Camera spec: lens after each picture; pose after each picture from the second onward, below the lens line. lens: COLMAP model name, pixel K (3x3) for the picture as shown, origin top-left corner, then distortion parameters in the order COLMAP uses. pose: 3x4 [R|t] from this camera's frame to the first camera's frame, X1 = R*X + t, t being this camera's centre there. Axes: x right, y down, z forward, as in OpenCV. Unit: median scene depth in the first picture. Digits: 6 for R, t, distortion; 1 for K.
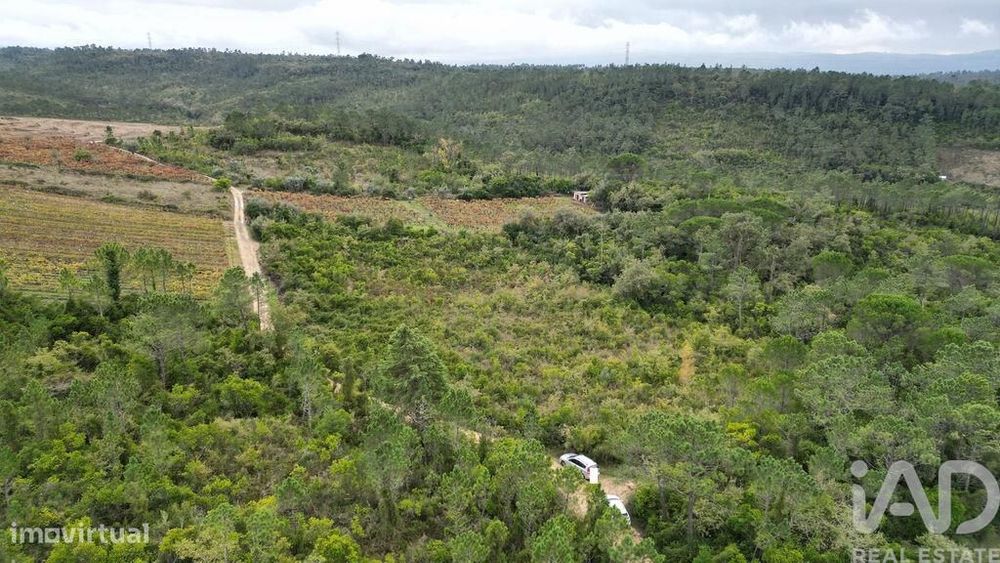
lens RADIAL K [[701.4, 0, 493.1], [0, 701.4, 284.4], [0, 0, 1]] dist [0.075197, -0.081479]
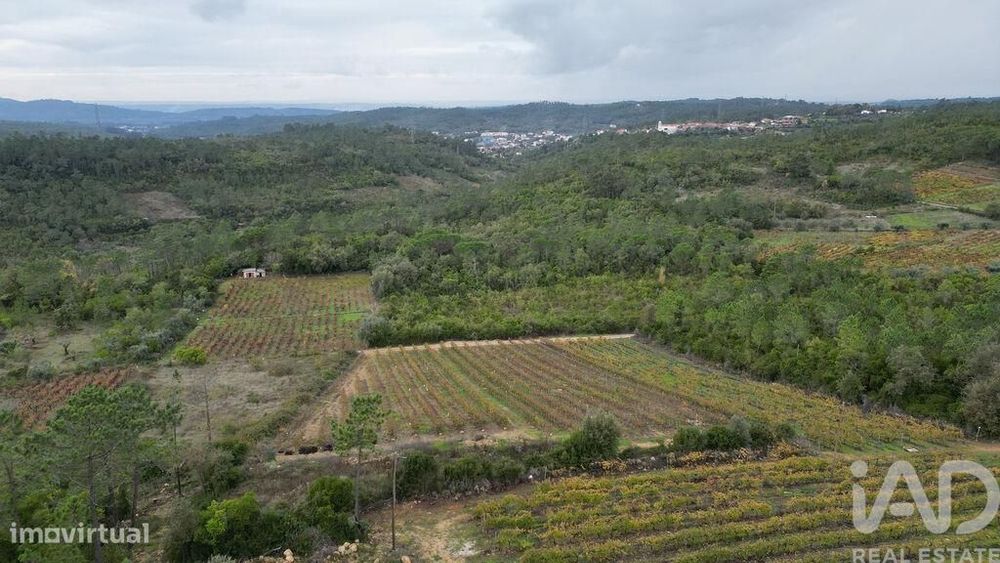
lens RADIAL K [[701.4, 0, 499.3], [0, 701.4, 289.1], [0, 0, 1]] dist [0.075197, -0.081479]
pose [[0.091355, -0.260826, 0.961053, -0.428575], [0.303359, 0.926508, 0.222614, -0.110385], [-0.948487, 0.271207, 0.163766, 0.226166]]
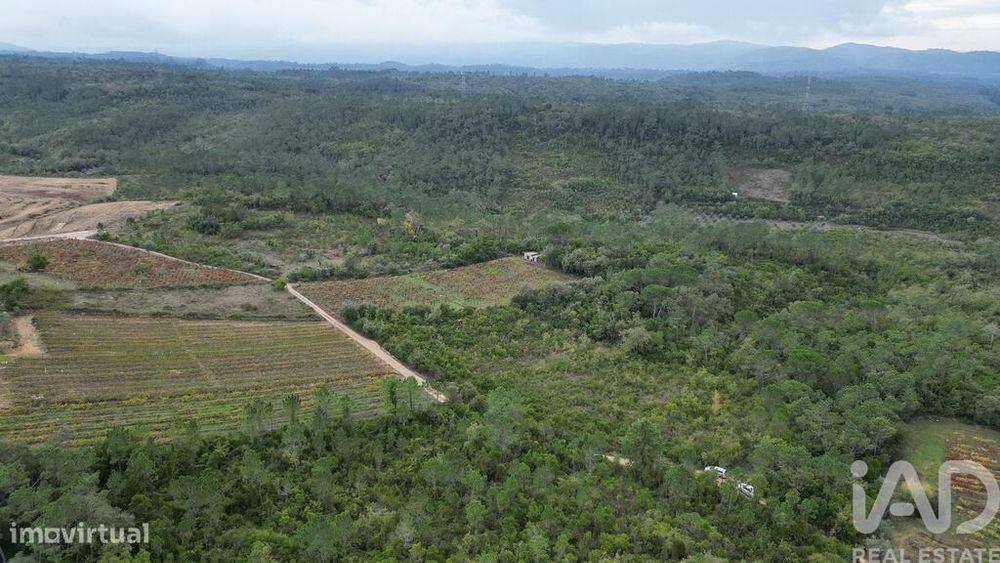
lens RADIAL K [[701.4, 0, 494.7], [0, 701.4, 286.9], [0, 0, 1]] dist [0.075197, -0.081479]
pose [[0.956948, -0.095113, 0.274235, -0.145227], [0.088667, 0.995416, 0.035834, -0.058793], [-0.276386, -0.009976, 0.960995, -0.112470]]
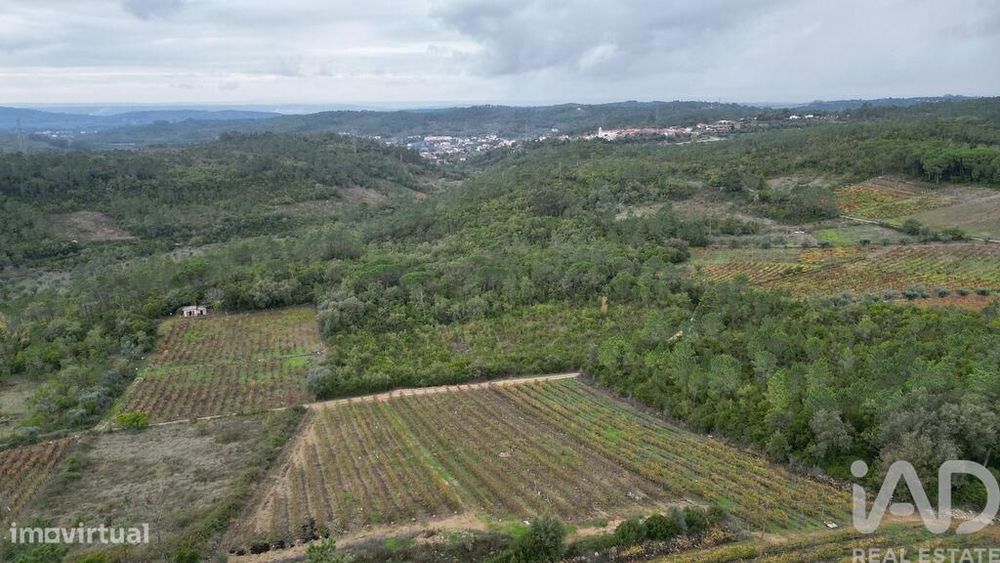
lens RADIAL K [[701.4, 0, 501.5], [0, 701.4, 287.0], [0, 0, 1]] dist [0.075197, -0.081479]
pose [[0.009566, -0.260636, 0.965390, -0.428667], [0.307039, 0.919562, 0.245221, -0.133533], [-0.951649, 0.294067, 0.088822, 0.218371]]
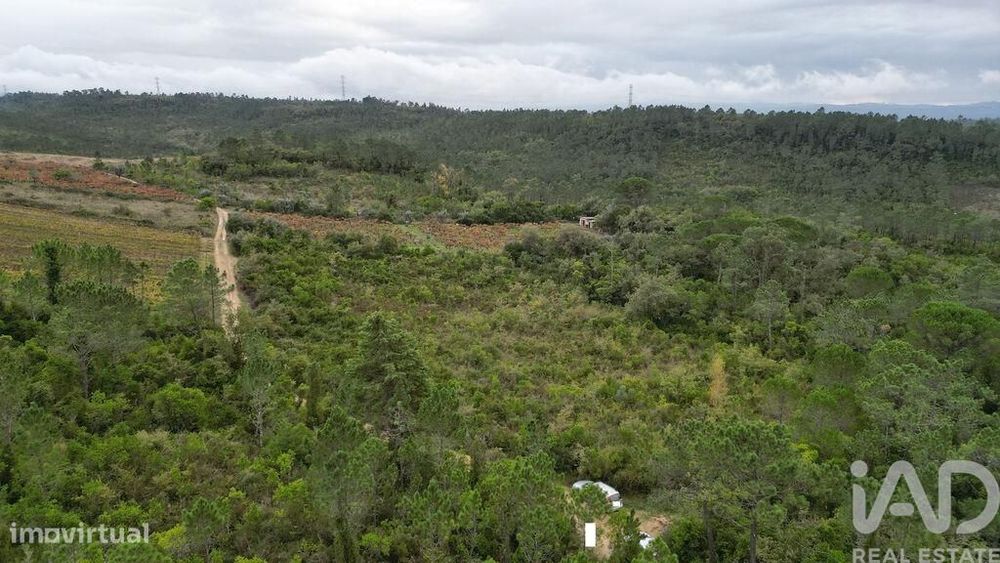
lens RADIAL K [[701.4, 0, 493.3], [0, 701.4, 283.1], [0, 0, 1]] dist [0.075197, -0.081479]
pose [[0.999981, 0.004122, -0.004520, 0.001227], [-0.004418, 0.997715, -0.067424, 0.010531], [0.004232, 0.067443, 0.997714, 0.027594]]
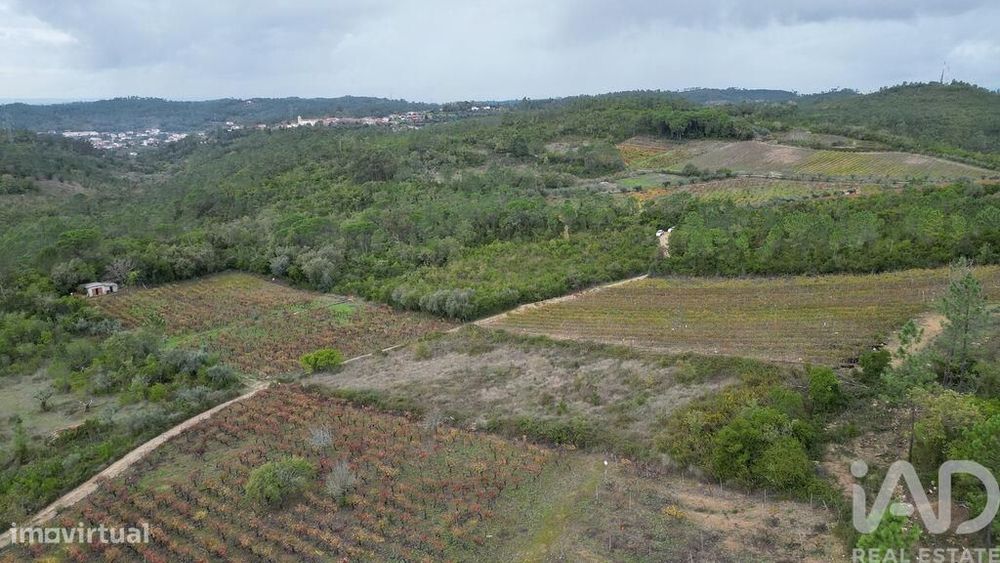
lens RADIAL K [[701.4, 0, 511.3], [0, 701.4, 292.5], [0, 0, 1]] dist [0.075197, -0.081479]
pose [[-0.474881, -0.232278, 0.848843, -0.378660], [0.265468, 0.881802, 0.389811, -0.150360], [-0.839056, 0.410454, -0.357089, 0.432059]]
